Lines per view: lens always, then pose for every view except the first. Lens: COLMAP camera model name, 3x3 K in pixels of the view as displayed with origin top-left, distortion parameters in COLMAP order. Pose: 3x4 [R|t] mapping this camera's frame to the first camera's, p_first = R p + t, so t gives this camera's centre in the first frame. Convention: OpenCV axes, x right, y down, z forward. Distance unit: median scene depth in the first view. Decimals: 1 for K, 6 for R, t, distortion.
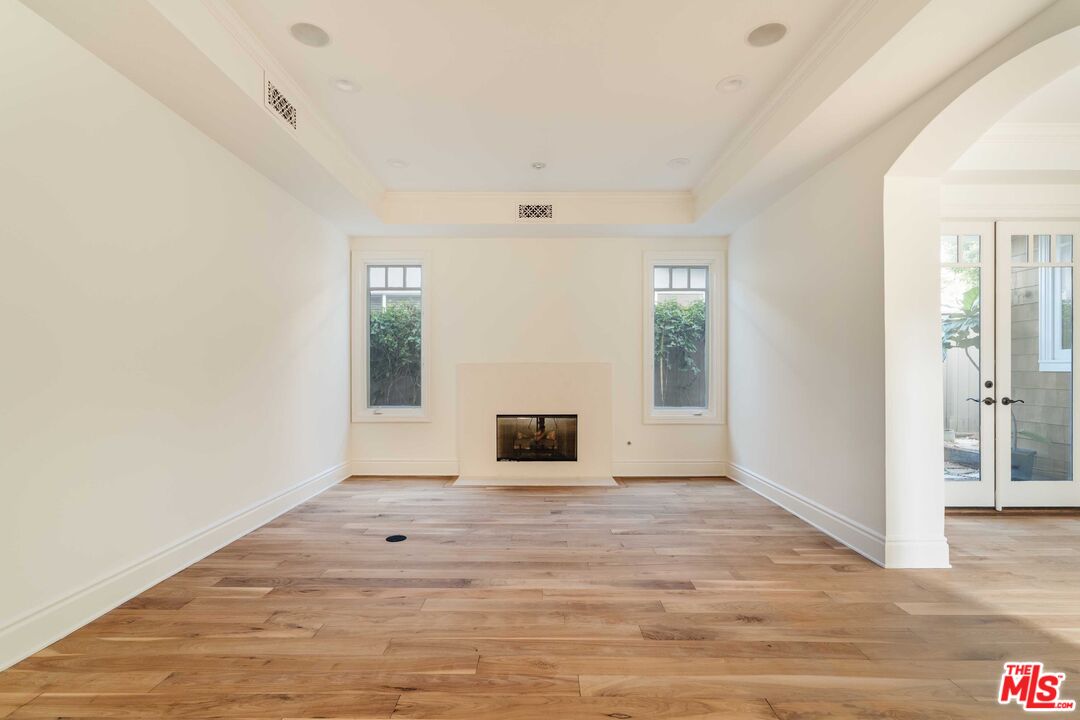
lens RADIAL K [[503.9, 0, 541.4], [0, 503.9, 366.2], [0, 0, 1]] dist [0.003945, 0.000657]
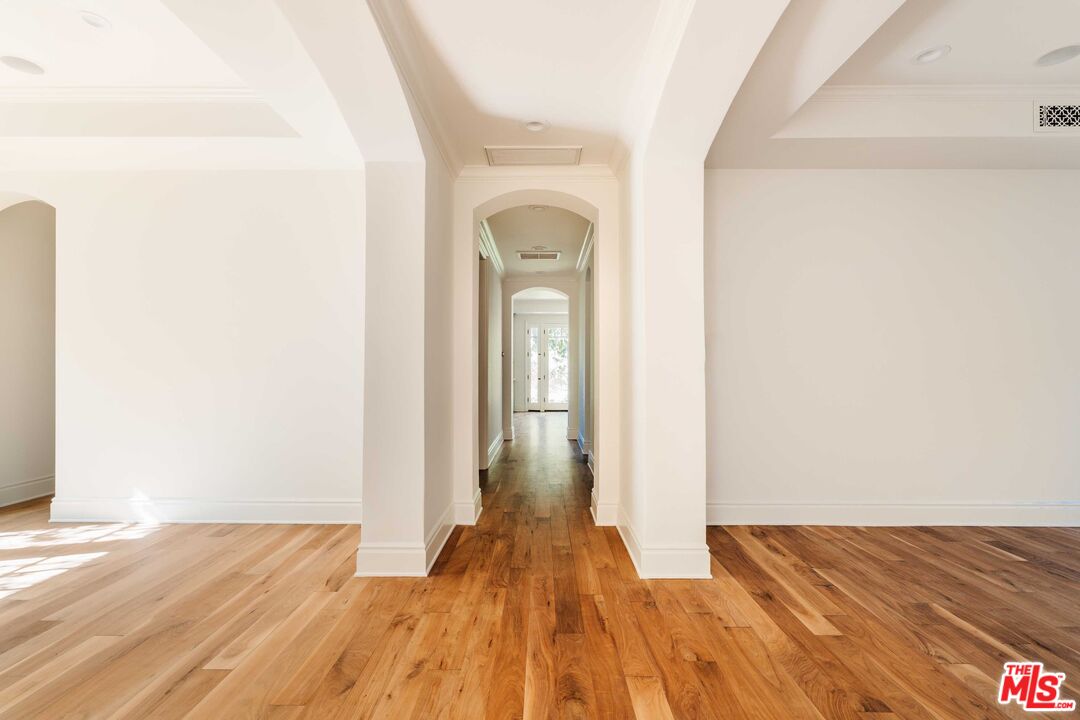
lens RADIAL K [[480.7, 0, 542.0], [0, 480.7, 367.9], [0, 0, 1]] dist [0.019658, 0.000118]
pose [[-0.001532, -0.001163, -0.999998, 0.364277], [0.002091, 0.999997, -0.001166, 0.003306], [0.999997, -0.002093, -0.001529, -0.056404]]
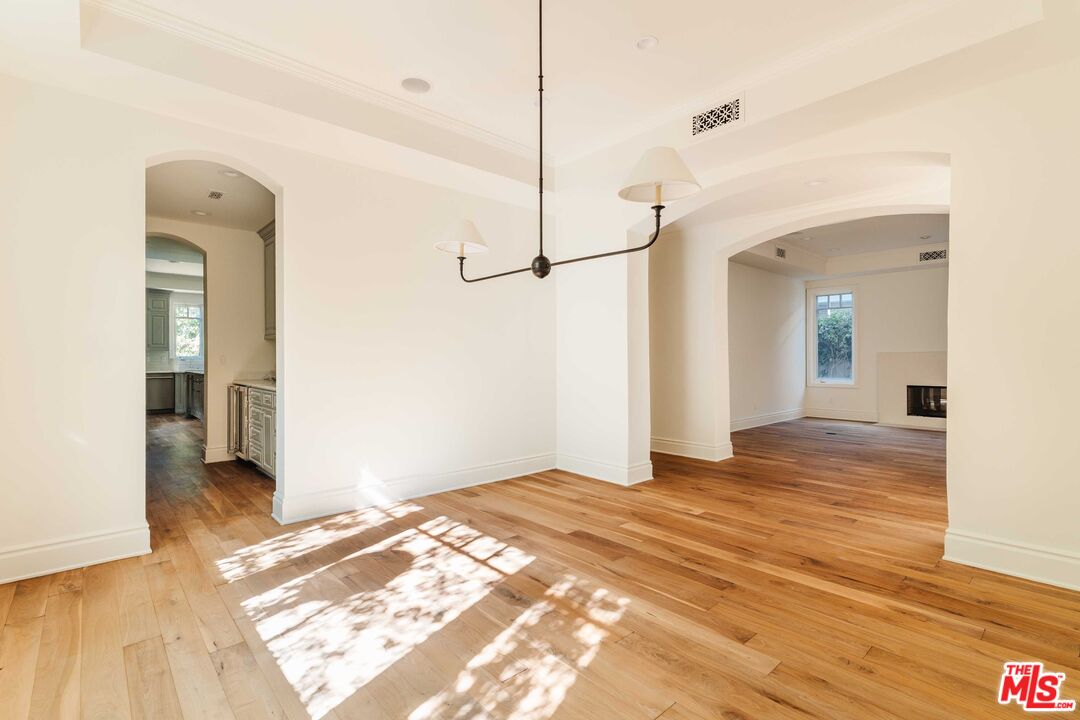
lens RADIAL K [[498.5, 0, 540.0], [0, 498.5, 360.0], [0, 0, 1]] dist [0.001361, 0.000306]
pose [[0.671931, 0.006606, -0.740584, 0.368602], [0.001098, 0.999950, 0.009916, 0.002796], [0.740613, -0.007476, 0.671890, -1.102669]]
